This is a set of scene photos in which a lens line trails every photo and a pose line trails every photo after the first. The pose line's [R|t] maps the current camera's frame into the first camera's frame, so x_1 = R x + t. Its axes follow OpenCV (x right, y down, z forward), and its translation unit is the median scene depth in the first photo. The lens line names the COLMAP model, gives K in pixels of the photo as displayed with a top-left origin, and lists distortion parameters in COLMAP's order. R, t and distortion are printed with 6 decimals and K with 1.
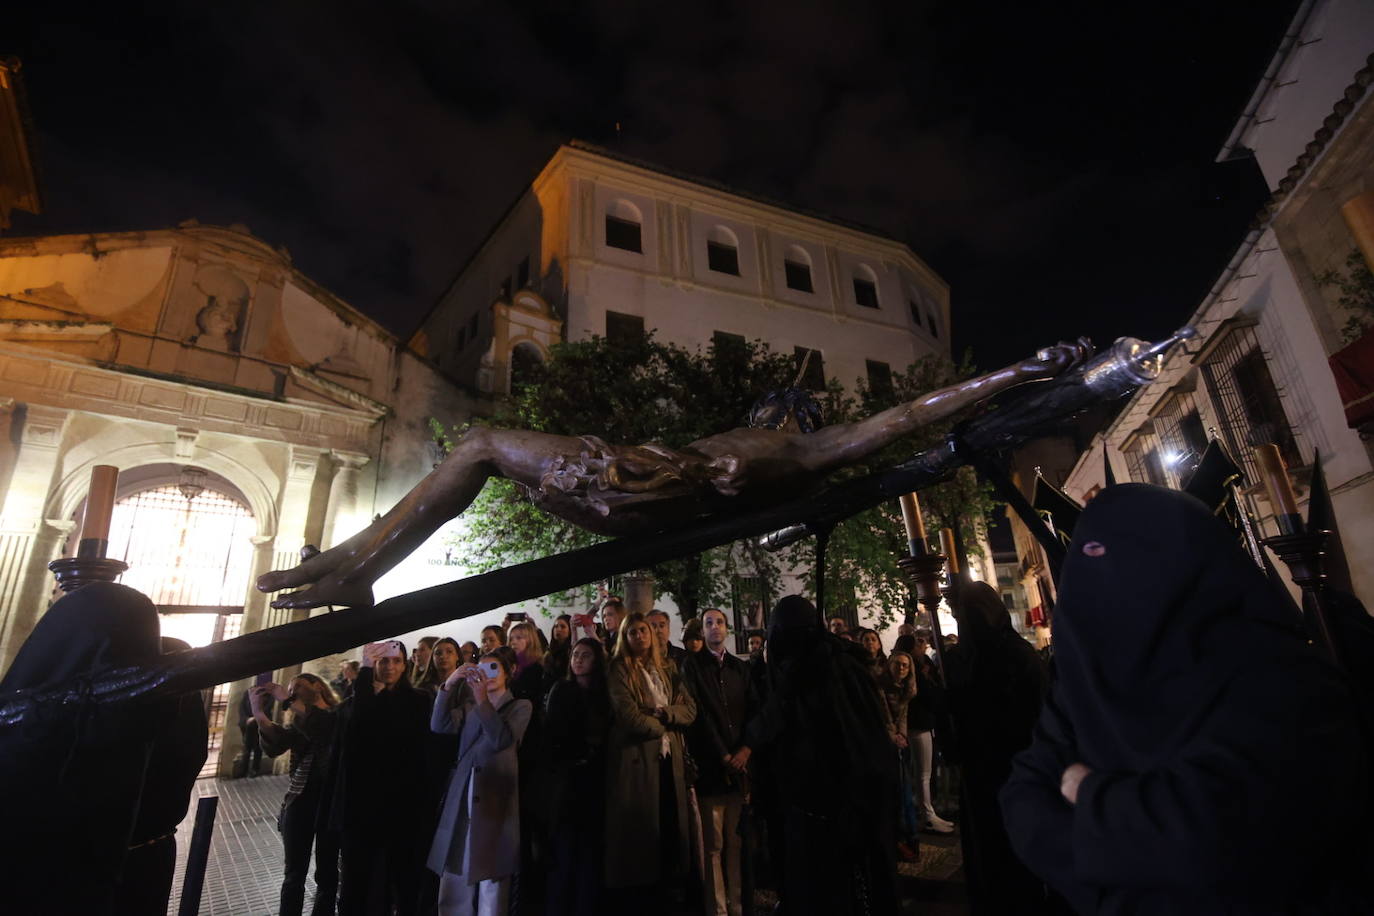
lens RADIAL K [[603.8, 0, 682.4], [0, 603.8, 460.4], [0, 0, 1]] dist [-0.006738, -0.006471]
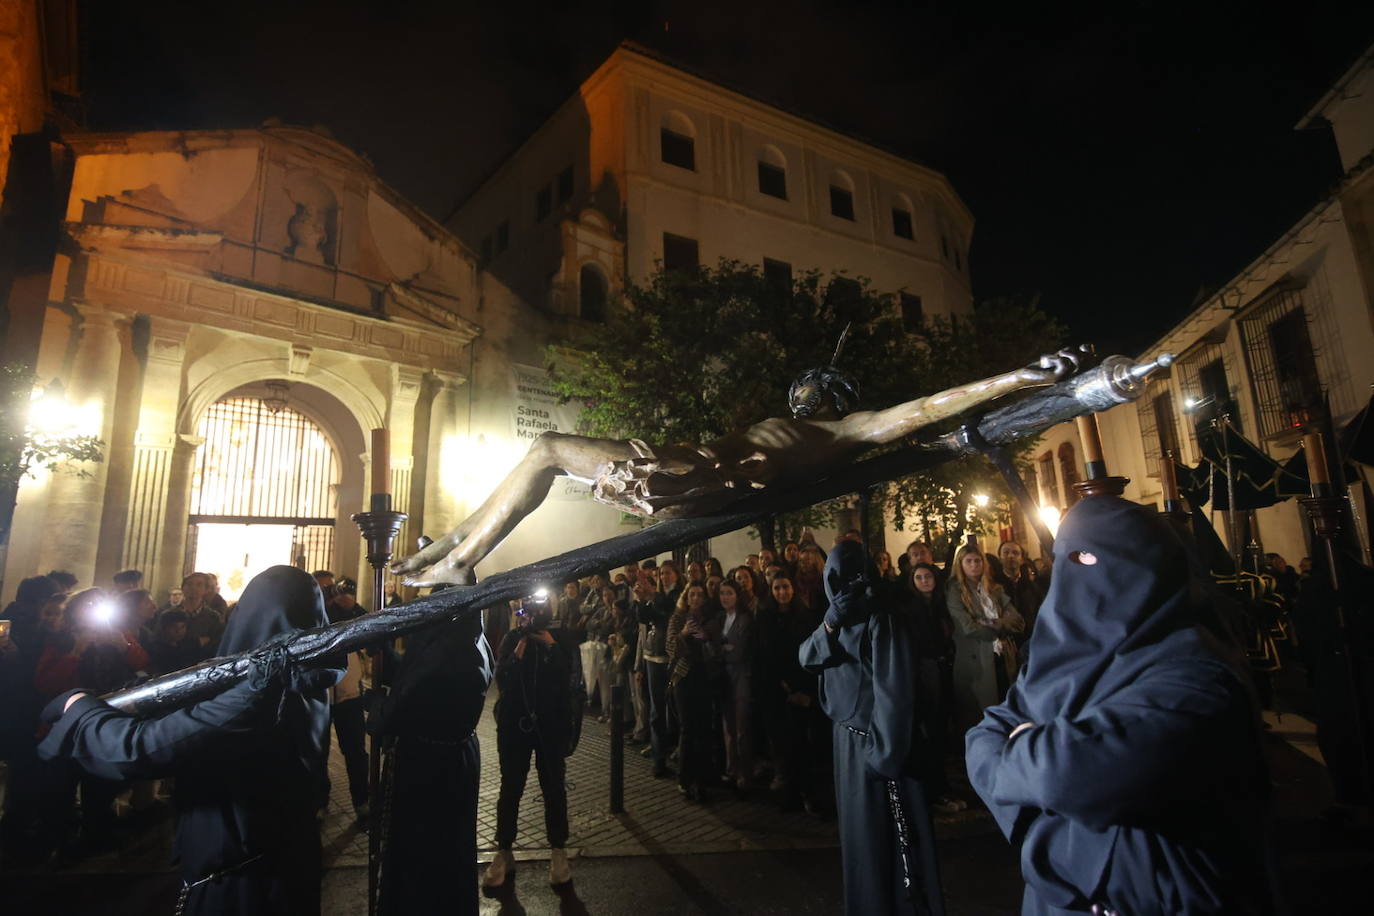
lens RADIAL K [[603.8, 0, 690.2], [0, 603.8, 461.3], [0, 0, 1]] dist [-0.006738, -0.006471]
pose [[0.997280, 0.027408, 0.068422, -0.212021], [-0.036603, 0.989897, 0.136981, -0.019869], [-0.063977, -0.139113, 0.988208, -0.047964]]
